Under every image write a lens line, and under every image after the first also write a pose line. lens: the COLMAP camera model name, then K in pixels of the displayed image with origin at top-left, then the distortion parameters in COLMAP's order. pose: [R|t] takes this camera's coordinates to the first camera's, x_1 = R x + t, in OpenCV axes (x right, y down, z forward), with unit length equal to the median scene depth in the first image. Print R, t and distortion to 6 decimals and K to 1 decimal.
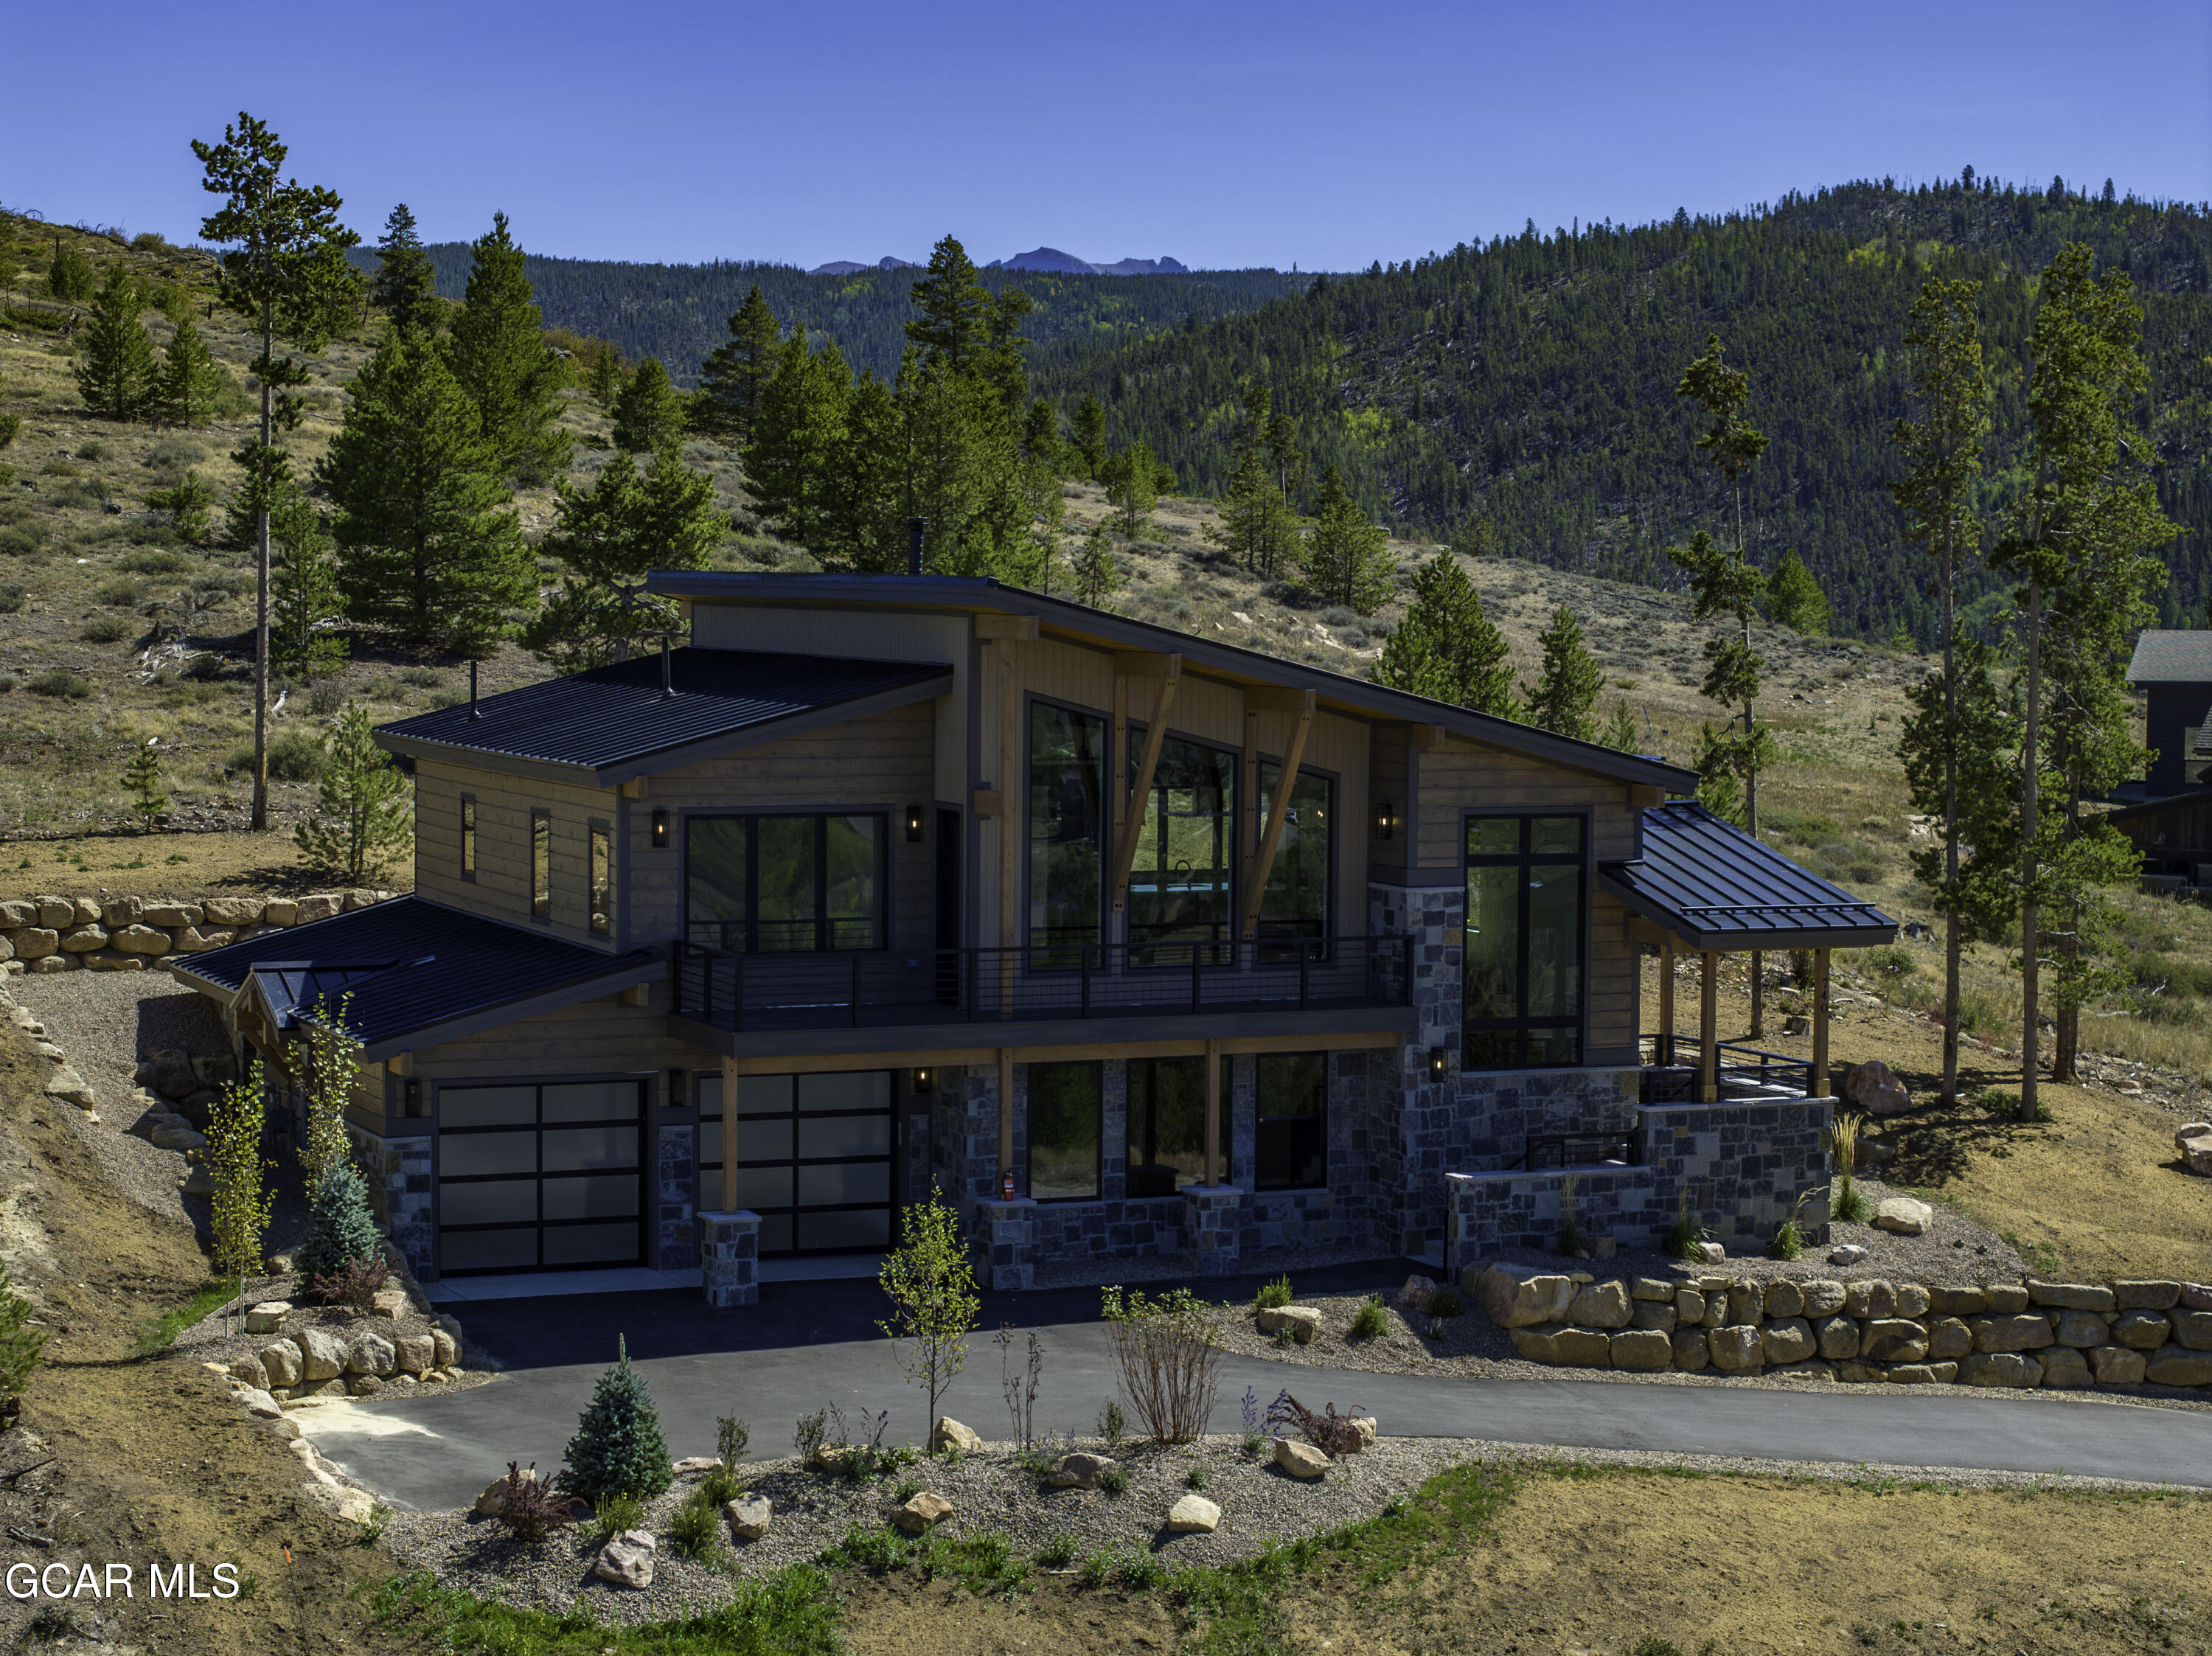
lens RADIAL K [[4421.1, 0, 1106.0], [0, 4421.1, 828.0], [0, 0, 1]] dist [-0.195804, 1.387298]
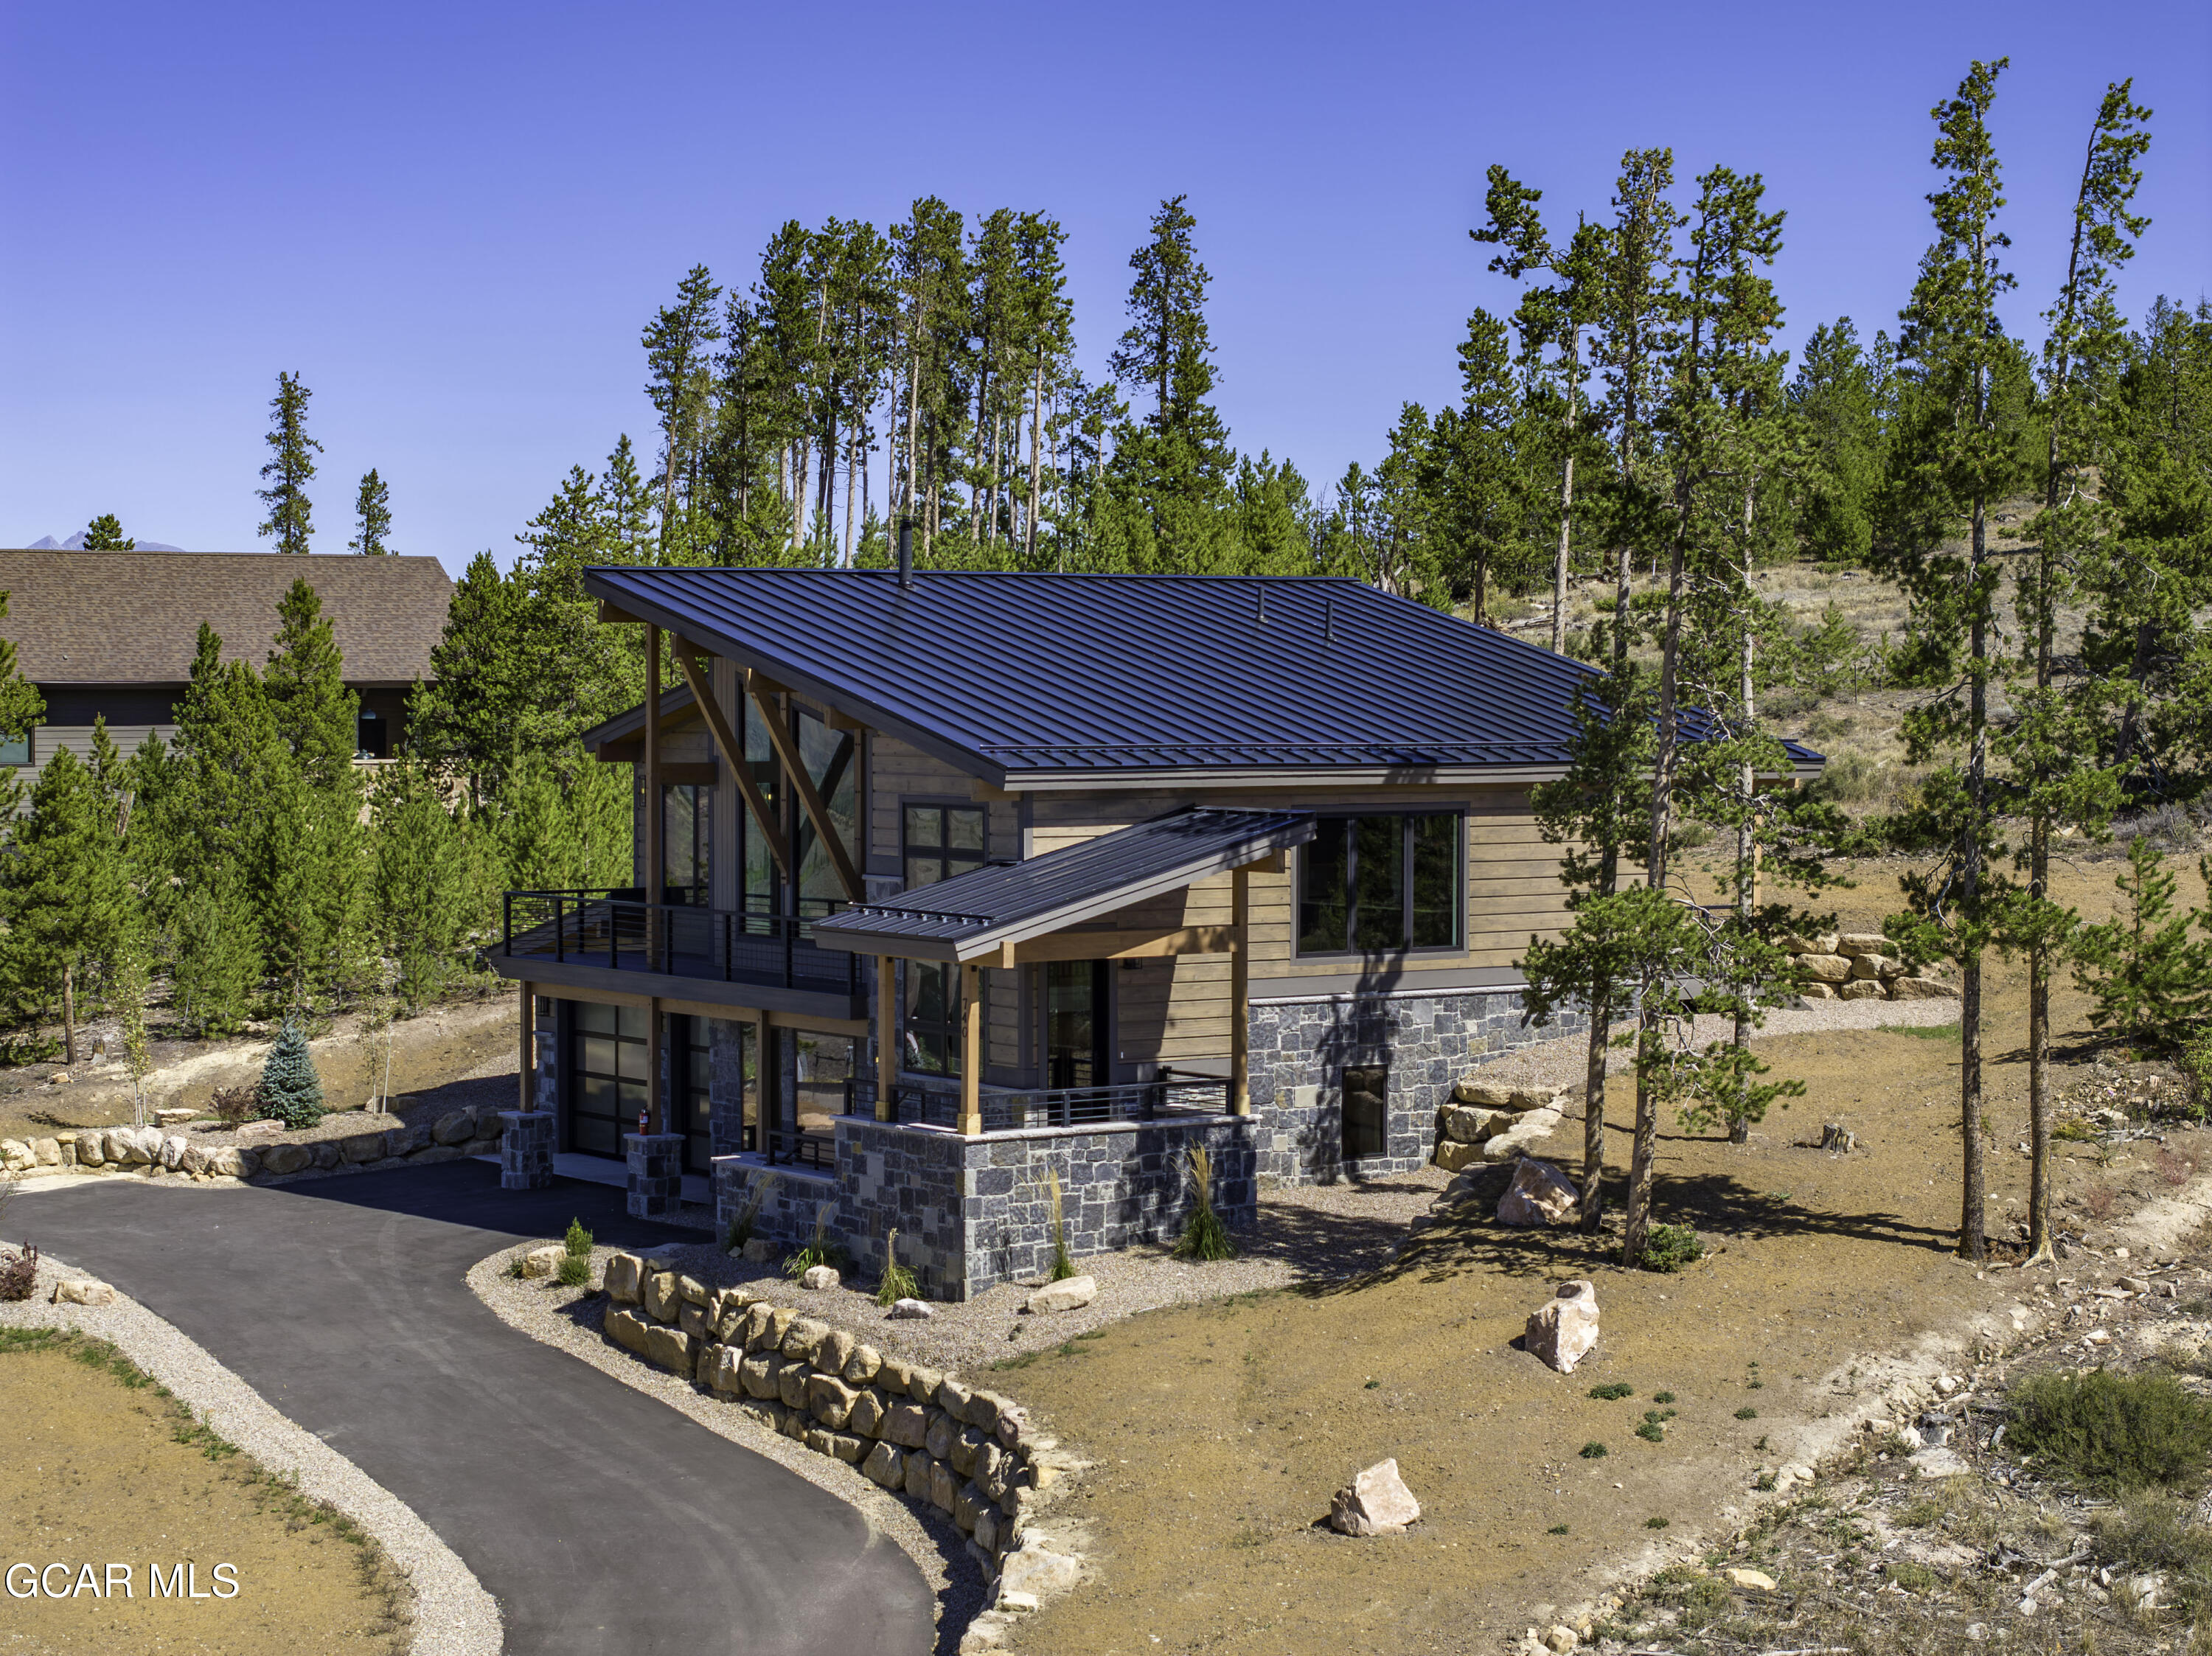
lens RADIAL K [[4421.1, 0, 1106.0], [0, 4421.1, 828.0], [0, 0, 1]] dist [-0.195804, 1.387298]
pose [[0.213866, 0.027922, -0.976464, 1.035929], [-0.059713, 0.998096, 0.015462, -0.014953], [0.975036, 0.055001, 0.215126, 0.845182]]
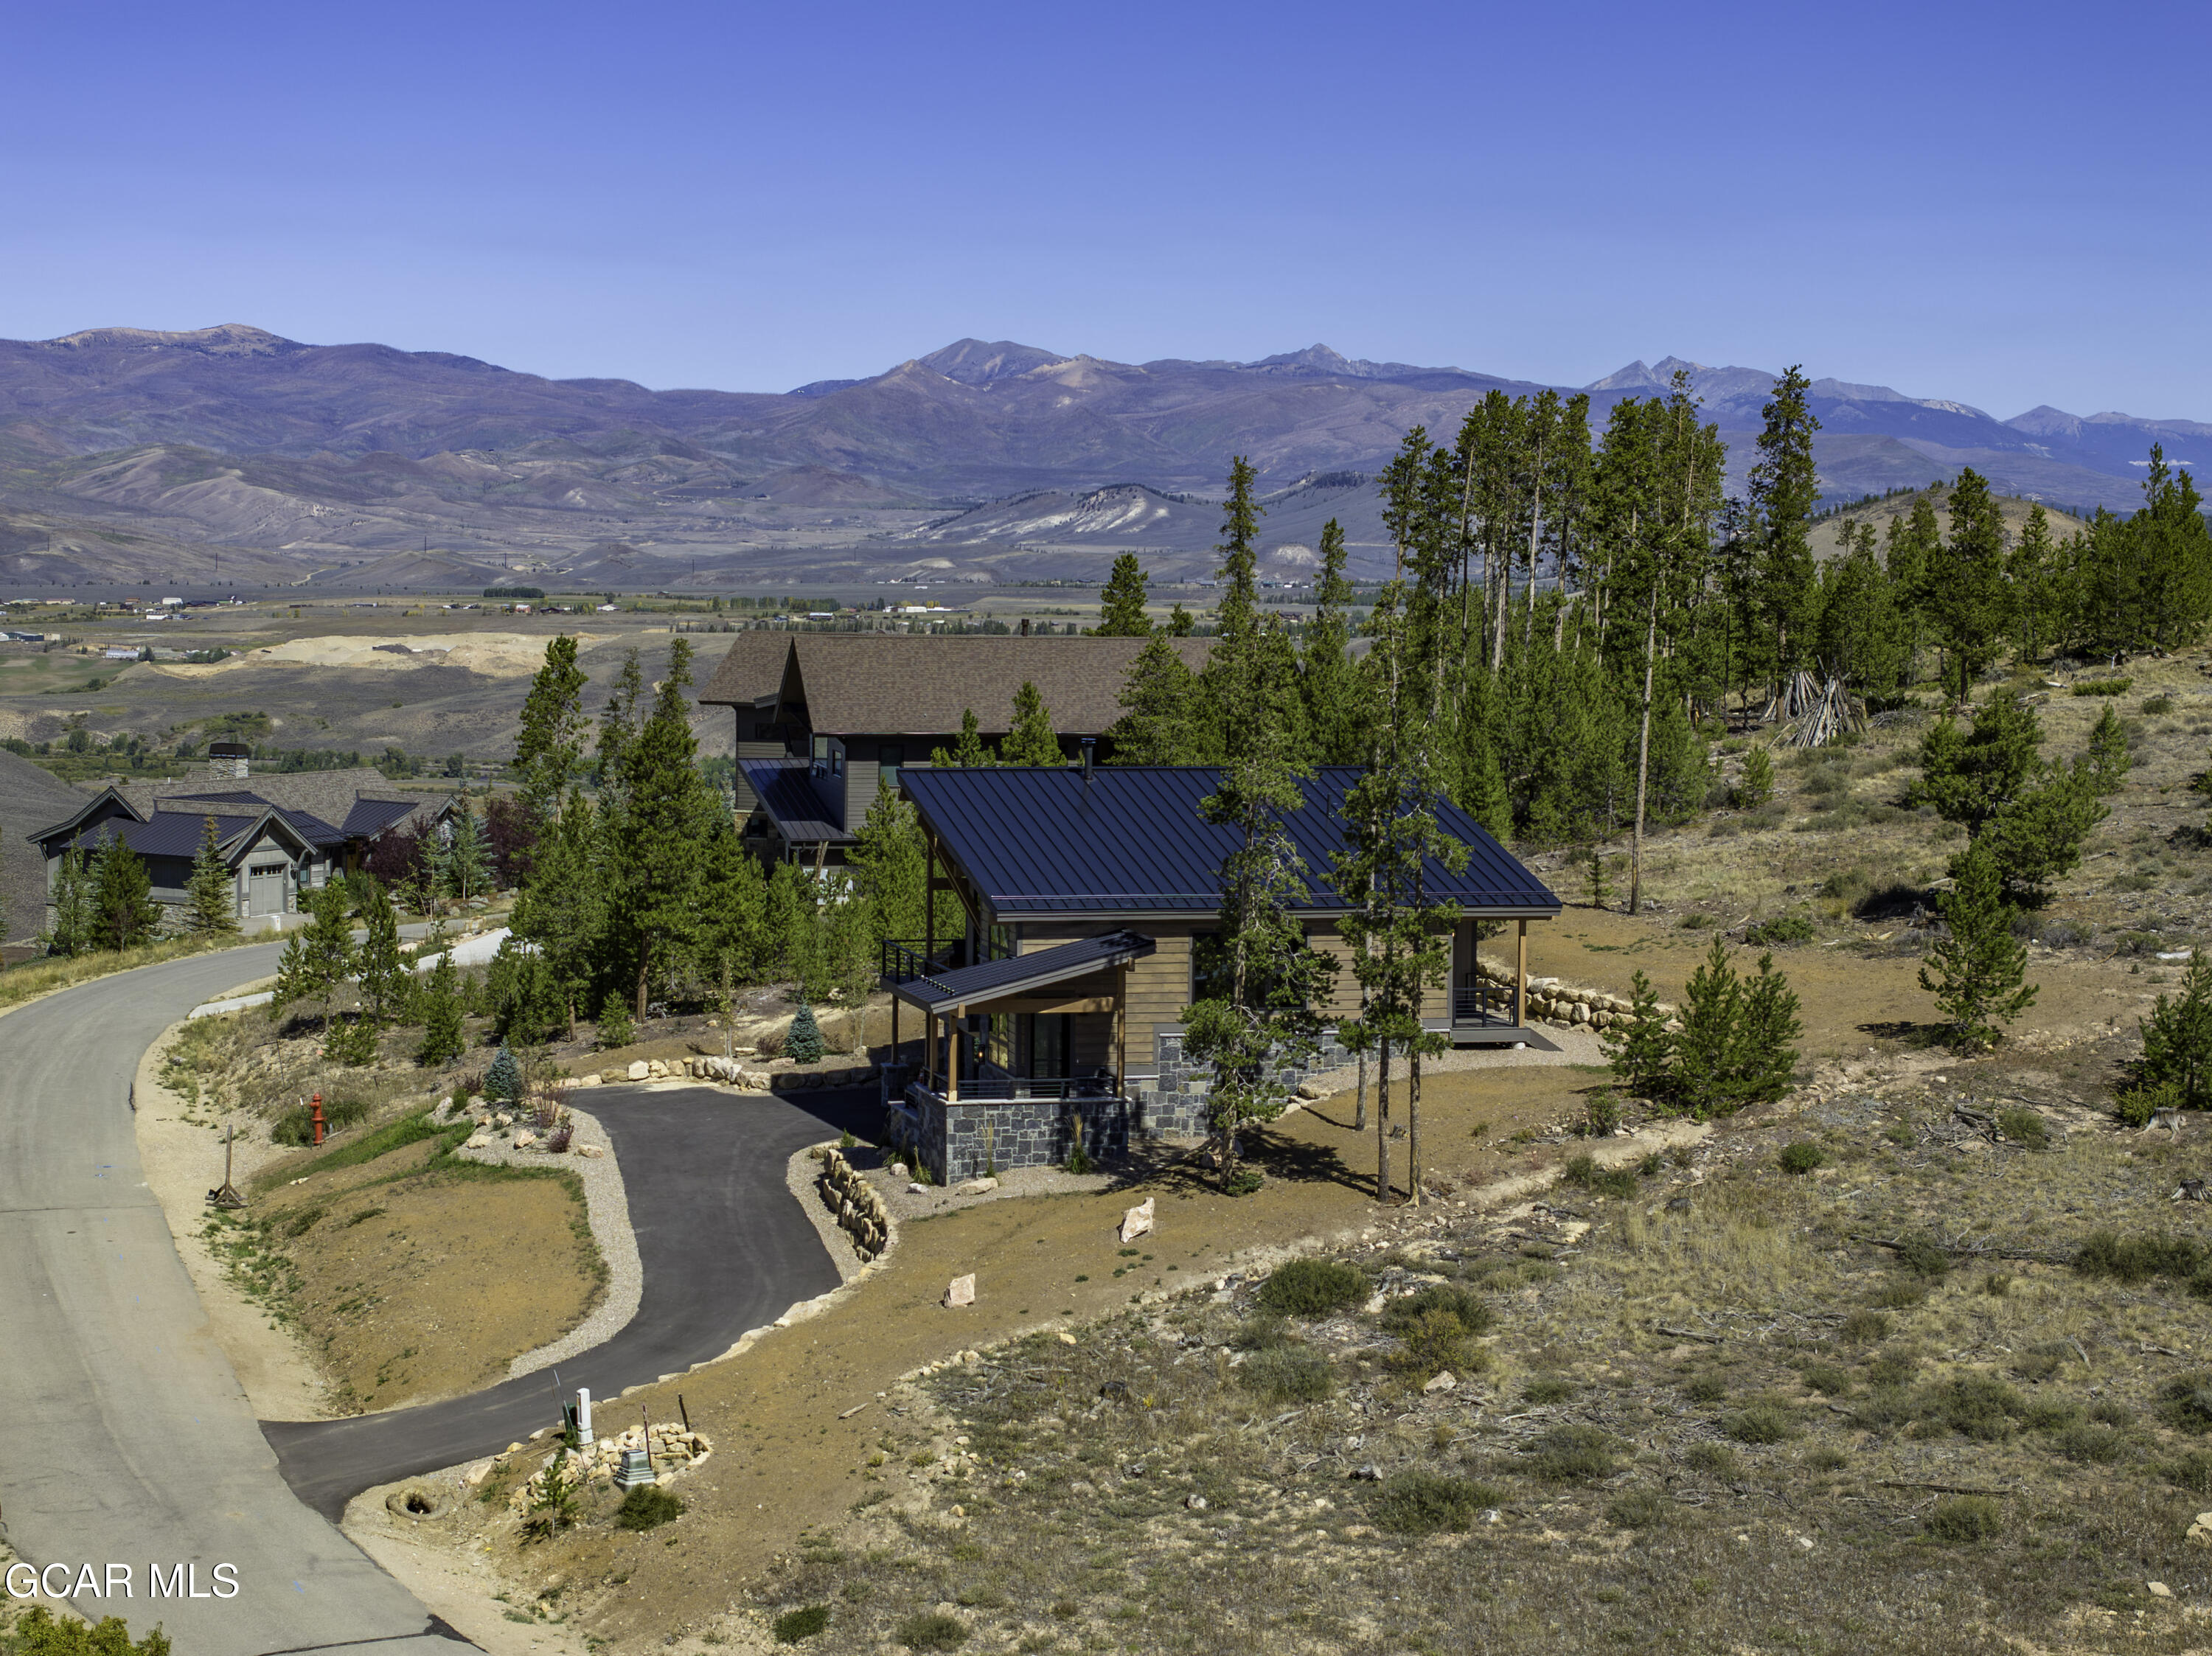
lens RADIAL K [[4444.1, 0, 945.7], [0, 4444.1, 826.5], [0, 0, 1]] dist [-0.008429, 0.015896]
pose [[-0.170684, 0.065061, -0.983175, 1.872646], [-0.073141, 0.994228, 0.078490, -0.182006], [0.982607, 0.085307, -0.164941, 1.288988]]
